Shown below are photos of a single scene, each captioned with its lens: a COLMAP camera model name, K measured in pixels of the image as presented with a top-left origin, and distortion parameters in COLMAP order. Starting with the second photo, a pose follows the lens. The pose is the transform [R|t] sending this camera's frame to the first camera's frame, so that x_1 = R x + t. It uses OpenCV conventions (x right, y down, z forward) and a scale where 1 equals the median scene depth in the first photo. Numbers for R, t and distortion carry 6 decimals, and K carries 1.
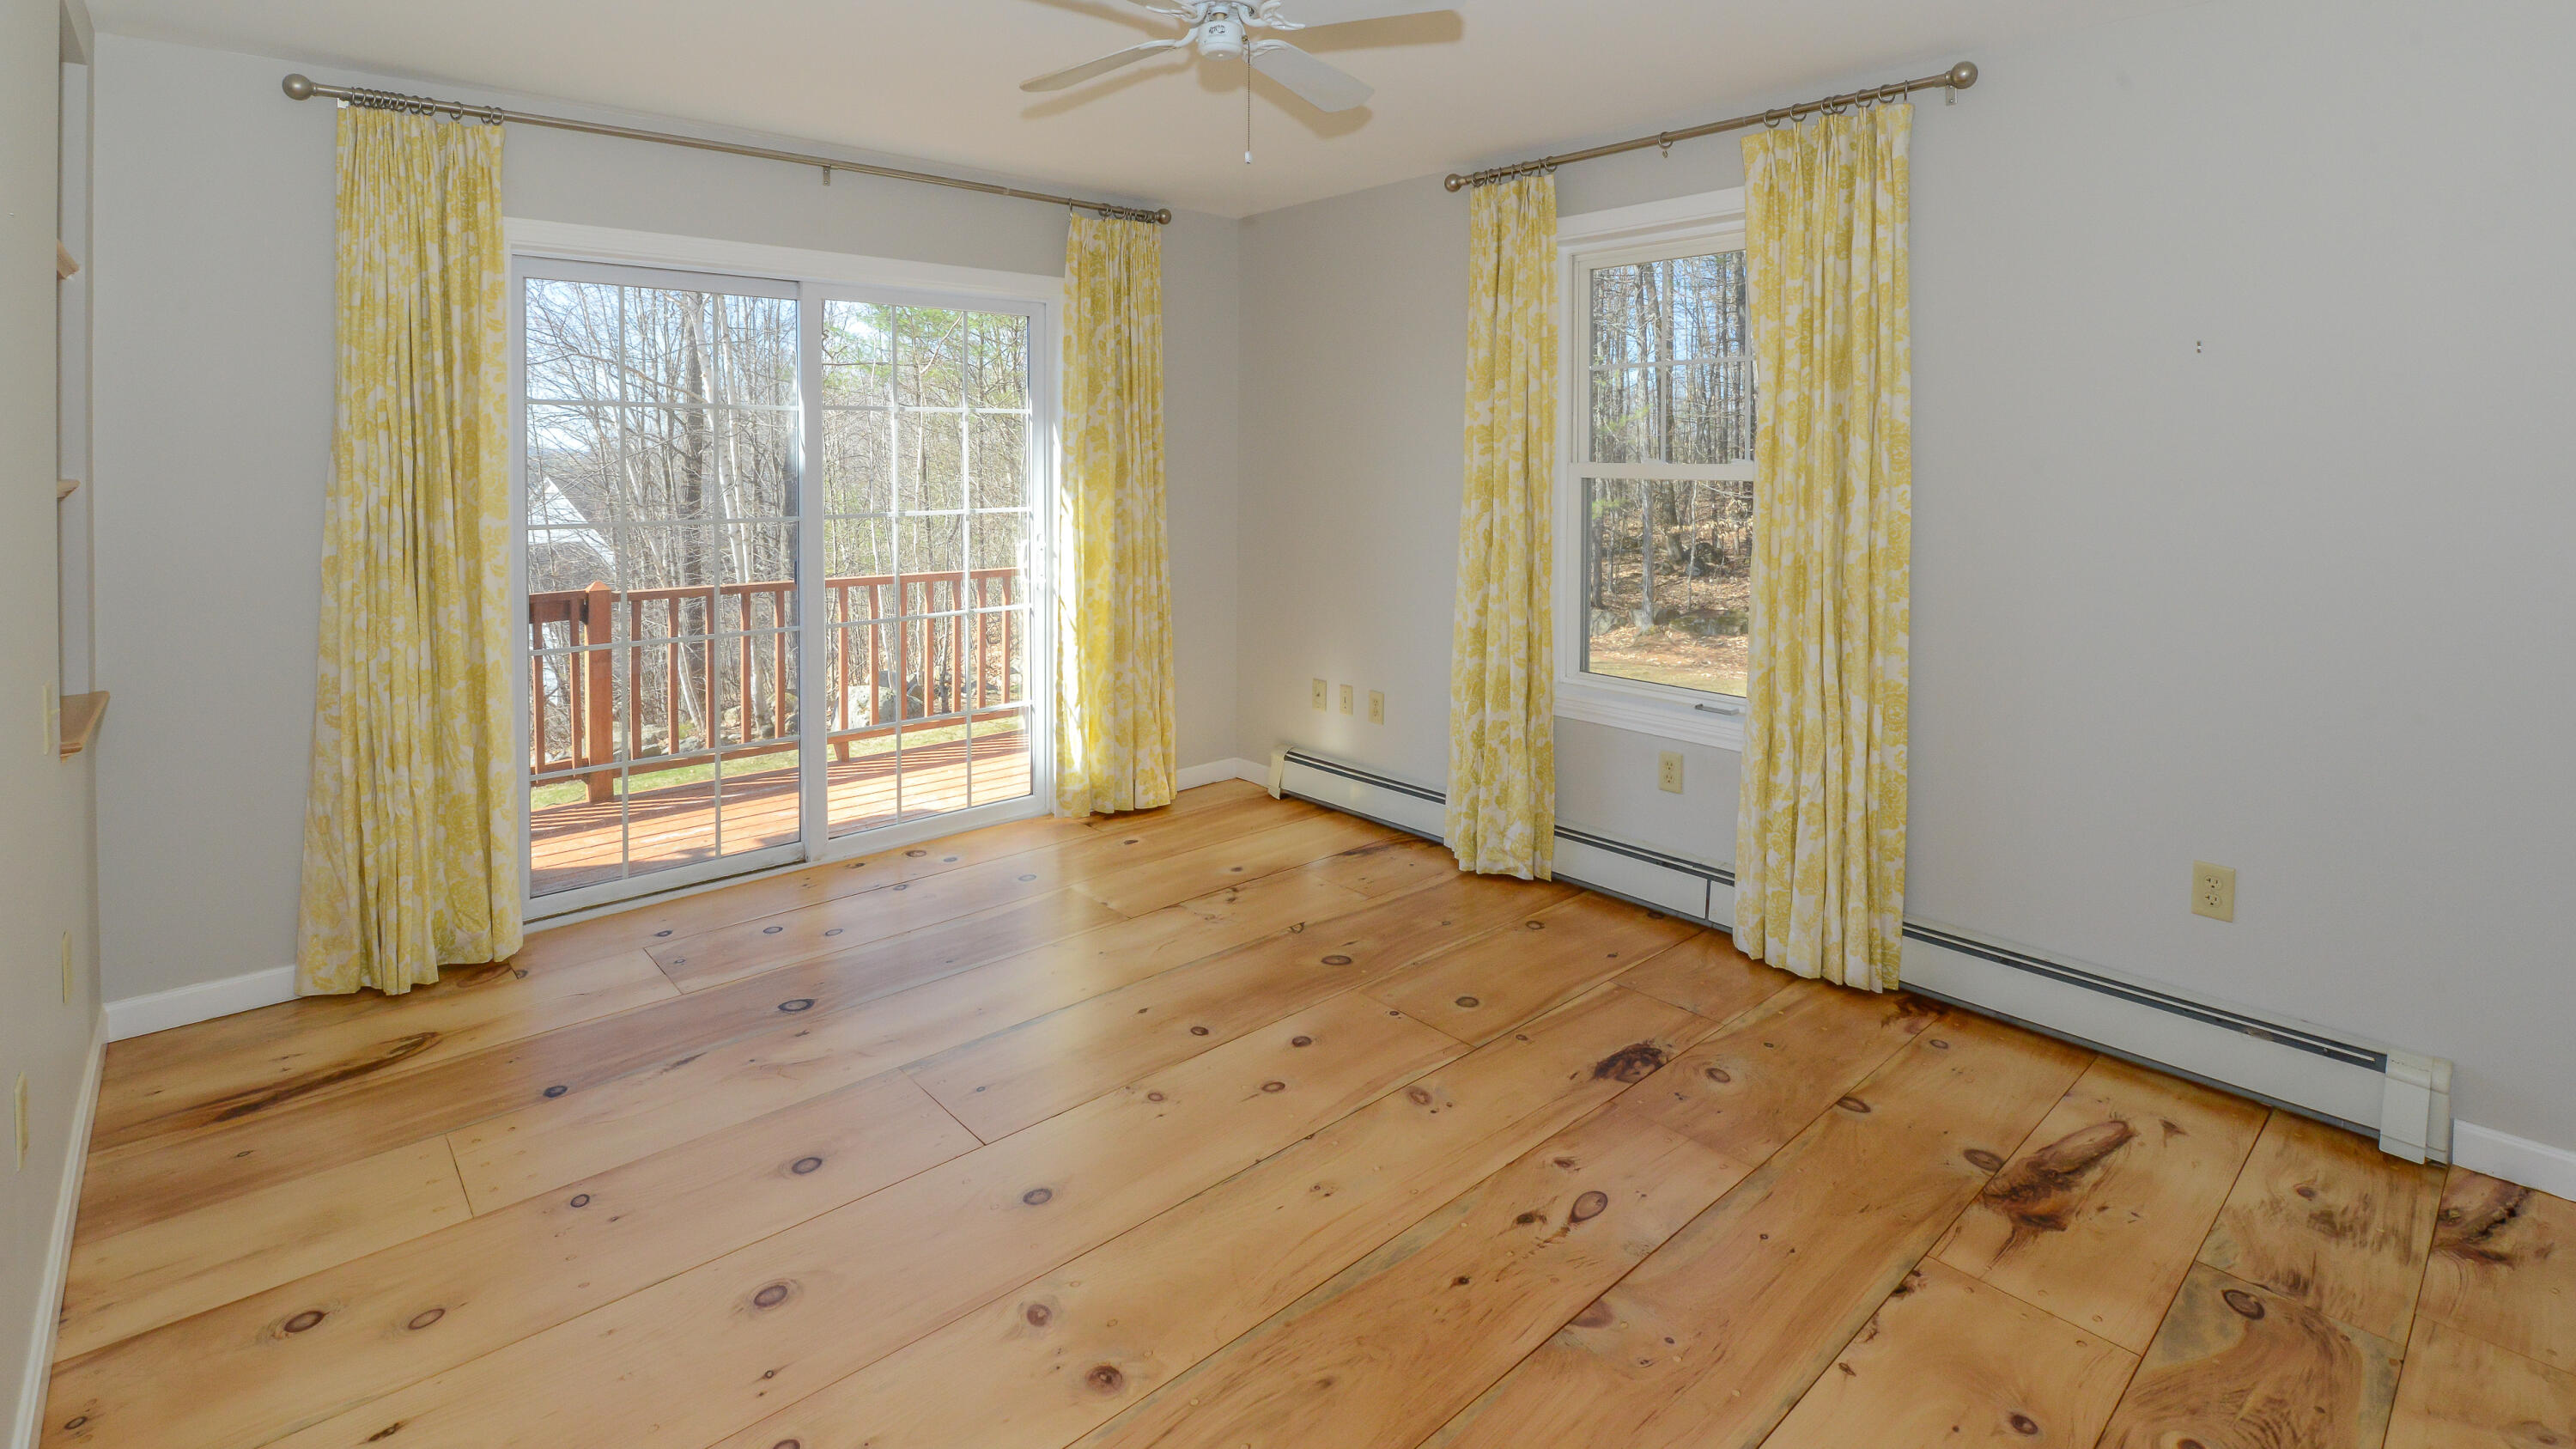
lens RADIAL K [[1204.1, 0, 1287.6], [0, 1204.1, 472.0], [0, 0, 1]] dist [-0.005470, -0.000570]
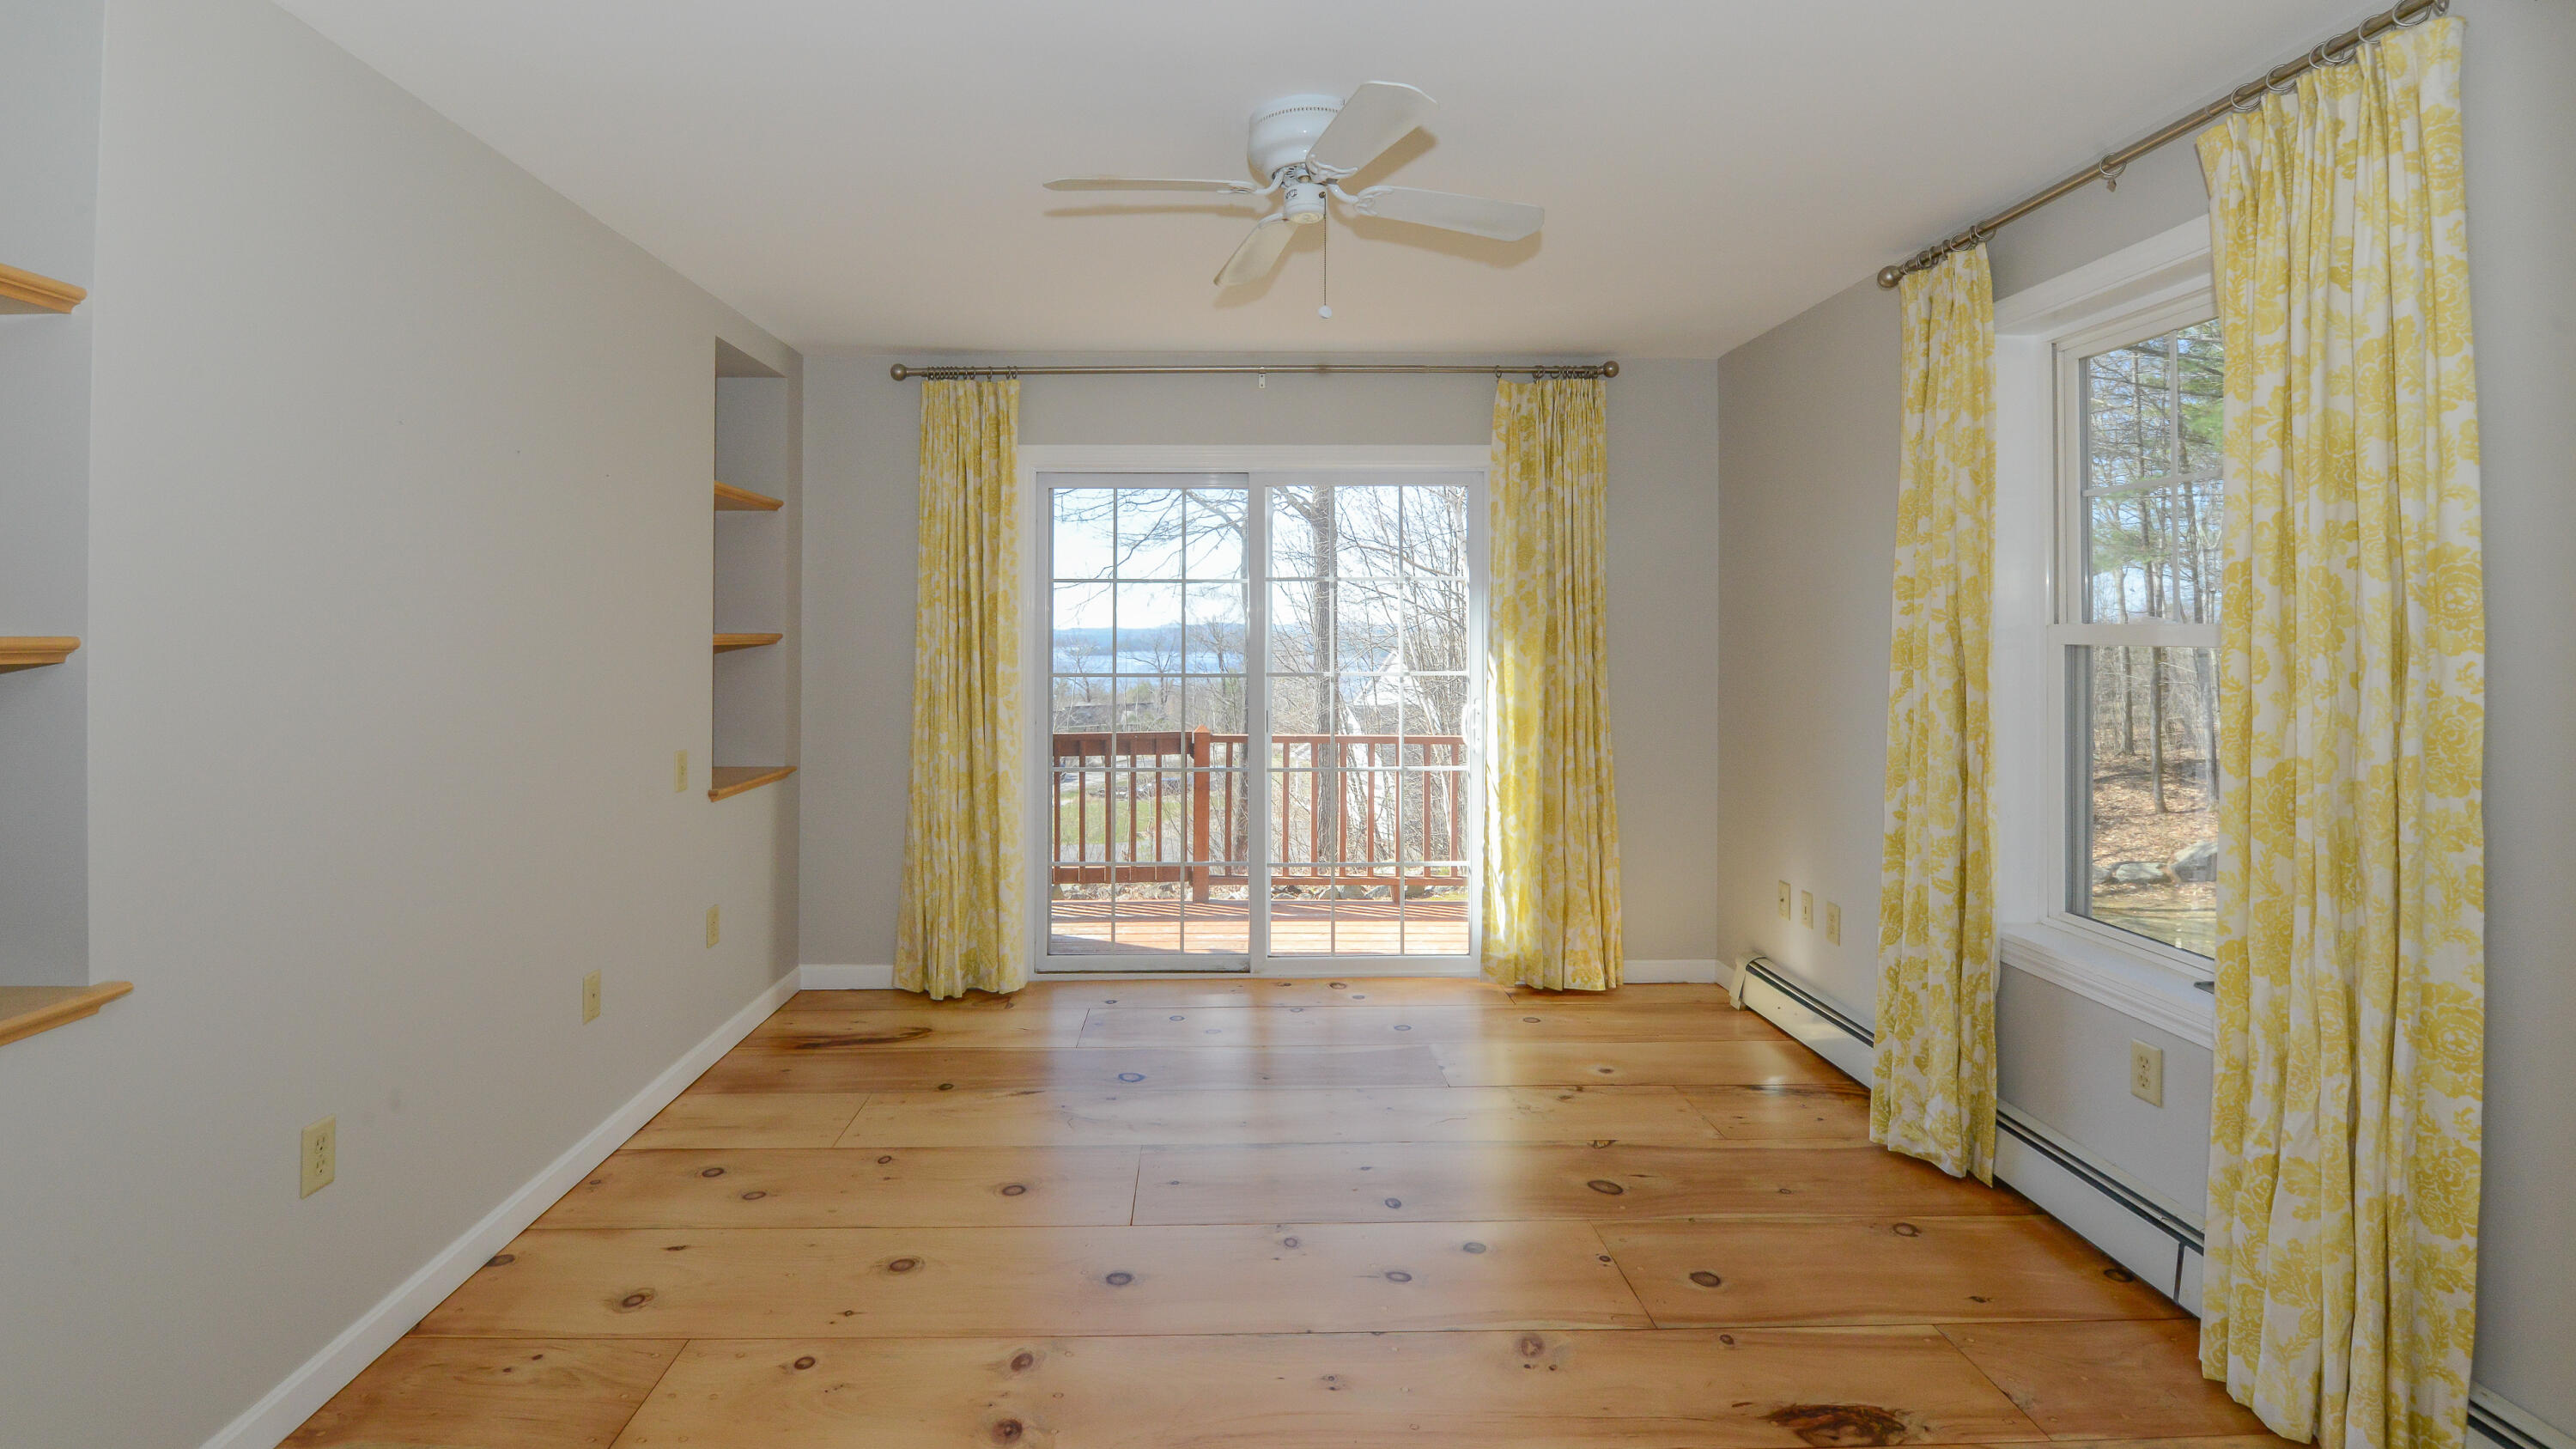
lens RADIAL K [[1167.0, 0, 1232.0], [0, 1167.0, 616.8], [0, 0, 1]] dist [0.001549, -0.008850]
pose [[0.753710, -0.008481, -0.657153, 0.340069], [-0.010135, 0.999648, -0.024525, 0.010593], [0.657129, 0.025145, 0.753358, 0.141387]]
